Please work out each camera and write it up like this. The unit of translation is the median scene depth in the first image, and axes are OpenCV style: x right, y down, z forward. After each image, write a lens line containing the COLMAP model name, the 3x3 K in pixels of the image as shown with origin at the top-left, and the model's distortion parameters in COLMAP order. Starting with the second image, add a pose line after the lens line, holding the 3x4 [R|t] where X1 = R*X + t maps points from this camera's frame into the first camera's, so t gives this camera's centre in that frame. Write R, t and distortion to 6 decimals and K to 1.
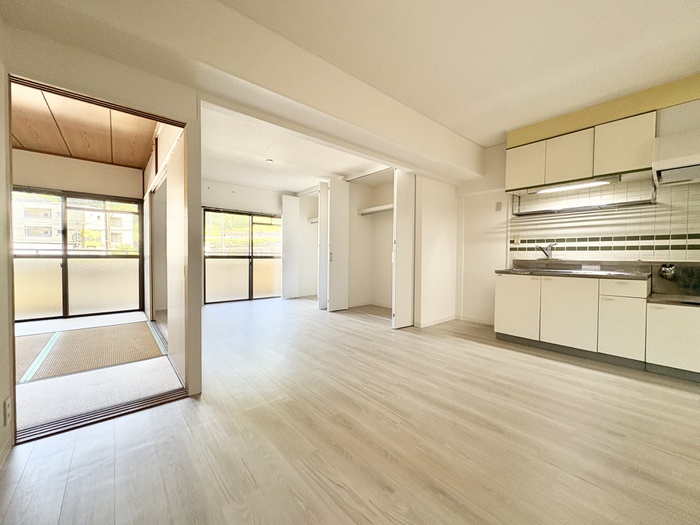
lens RADIAL K [[279.6, 0, 350.0], [0, 279.6, 262.5], [0, 0, 1]] dist [0.000451, -0.000114]
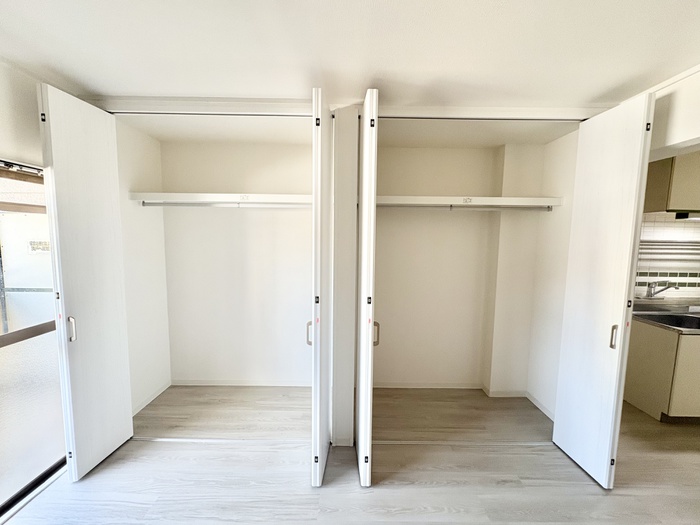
lens RADIAL K [[279.6, 0, 350.0], [0, 279.6, 262.5], [0, 0, 1]] dist [0.000451, -0.000114]
pose [[0.640573, -0.065919, 0.765062, -0.465928], [0.009171, 0.996894, 0.078215, -0.181961], [-0.767842, -0.043086, 0.639189, 1.114650]]
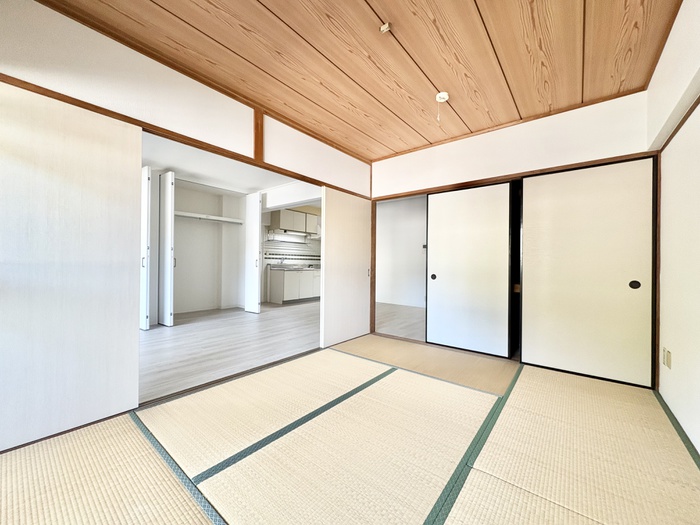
lens RADIAL K [[279.6, 0, 350.0], [0, 279.6, 262.5], [0, 0, 1]] dist [0.000451, -0.000114]
pose [[-0.191532, -0.006794, 0.981463, -1.409126], [0.010743, 0.999902, 0.009019, -0.031817], [-0.981428, 0.012271, -0.191440, 0.865155]]
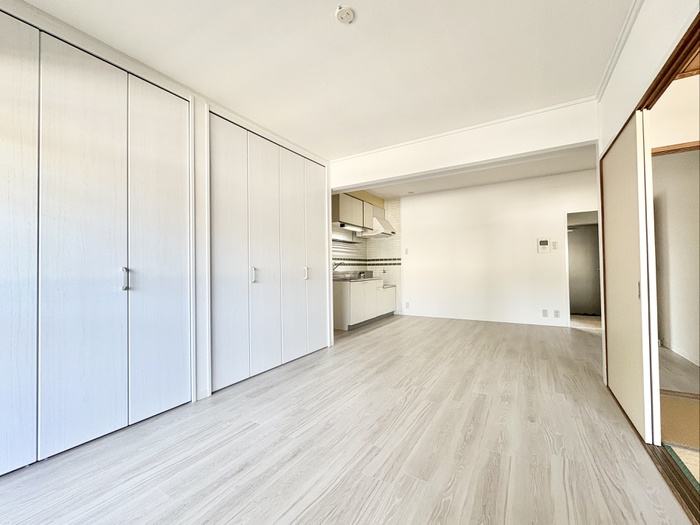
lens RADIAL K [[297.6, 0, 350.0], [0, 297.6, 262.5], [0, 0, 1]] dist [0.000453, -0.000040]
pose [[-0.323867, 0.014887, 0.945985, -0.792549], [0.032695, 0.999455, -0.004535, -0.046768], [-0.945537, 0.029460, -0.324177, 1.375837]]
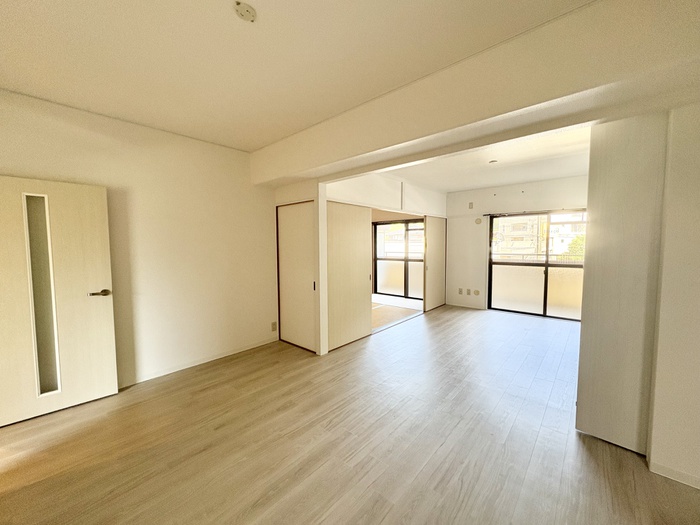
lens RADIAL K [[279.6, 0, 350.0], [0, 279.6, 262.5], [0, 0, 1]] dist [0.000451, -0.000114]
pose [[0.136512, 0.056229, -0.989041, 0.643198], [-0.011396, 0.998411, 0.055189, -0.110631], [0.990573, 0.003737, 0.136936, 0.526956]]
